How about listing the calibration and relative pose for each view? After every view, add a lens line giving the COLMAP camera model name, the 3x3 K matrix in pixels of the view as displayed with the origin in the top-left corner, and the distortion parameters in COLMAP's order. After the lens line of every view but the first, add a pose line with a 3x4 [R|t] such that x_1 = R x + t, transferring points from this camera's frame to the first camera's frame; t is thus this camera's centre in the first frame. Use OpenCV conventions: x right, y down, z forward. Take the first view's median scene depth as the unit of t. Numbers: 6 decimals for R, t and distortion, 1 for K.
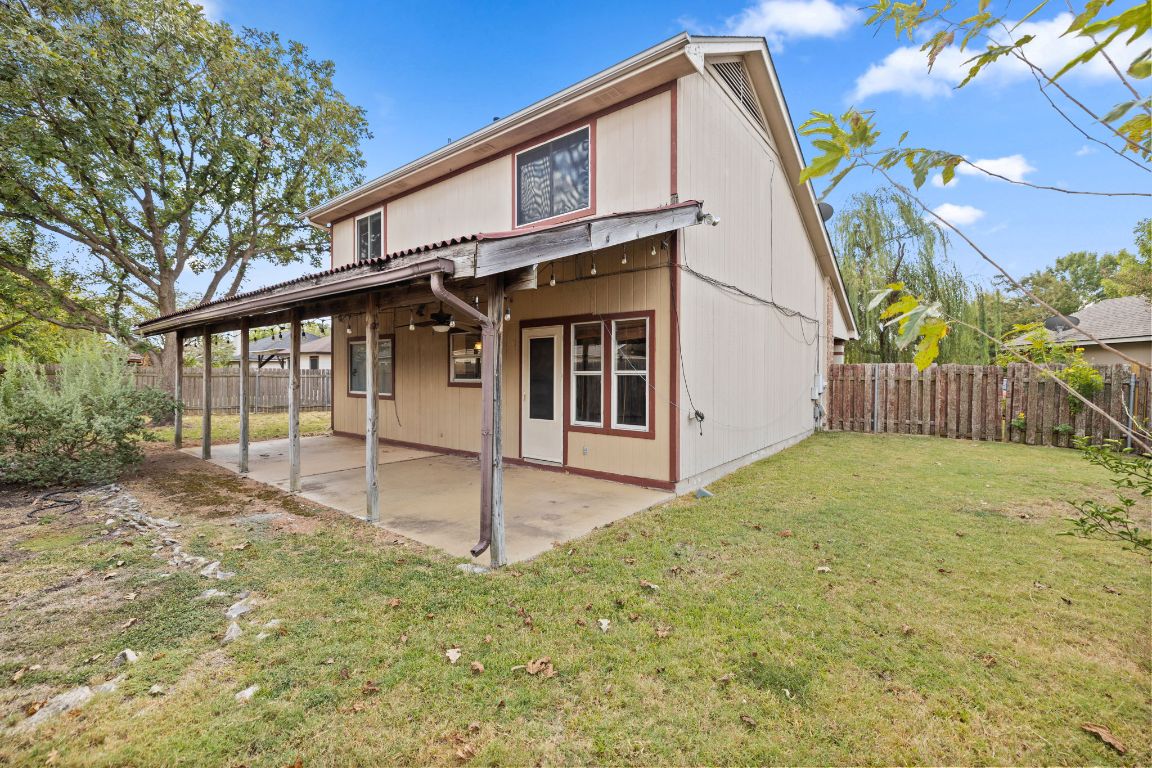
lens RADIAL K [[484.8, 0, 578.6], [0, 484.8, 379.5], [0, 0, 1]] dist [0.000671, -0.000656]
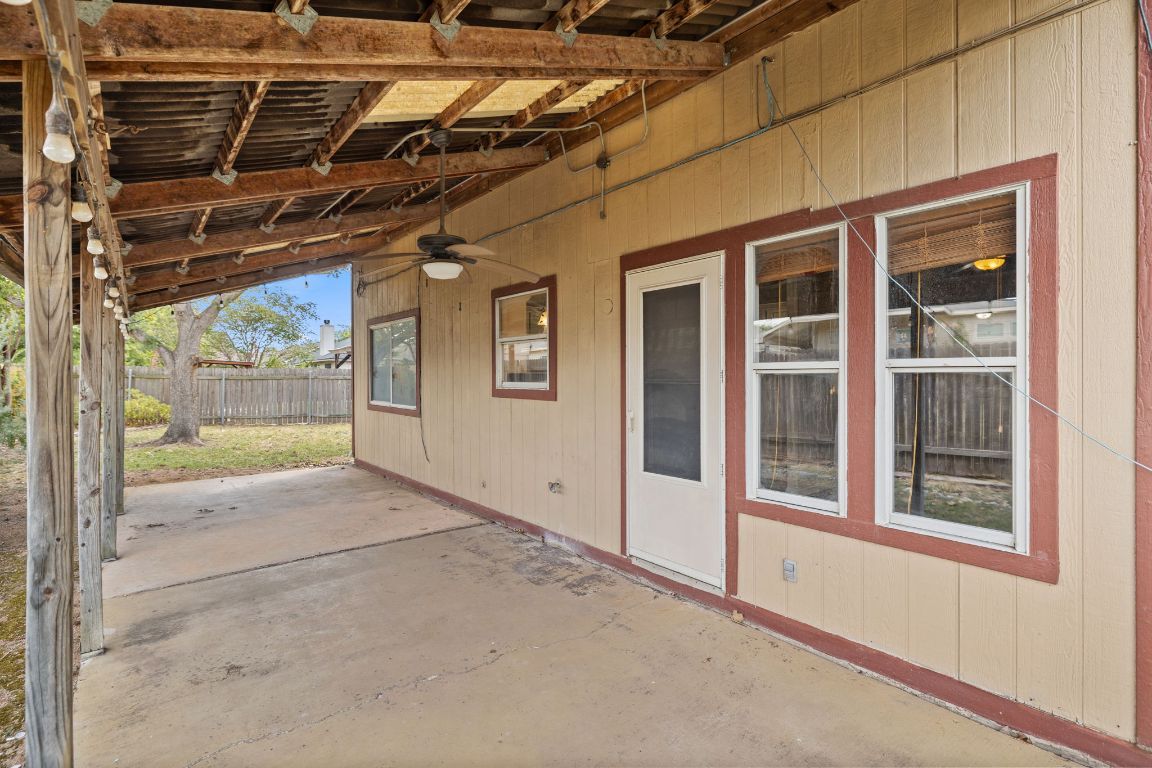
lens RADIAL K [[484.8, 0, 580.7], [0, 484.8, 378.2], [0, 0, 1]] dist [0.000671, -0.000656]
pose [[0.971702, -0.004941, -0.236160, -0.053349], [0.004330, 0.999986, -0.003103, -0.004272], [0.236172, 0.001993, 0.971709, 0.574042]]
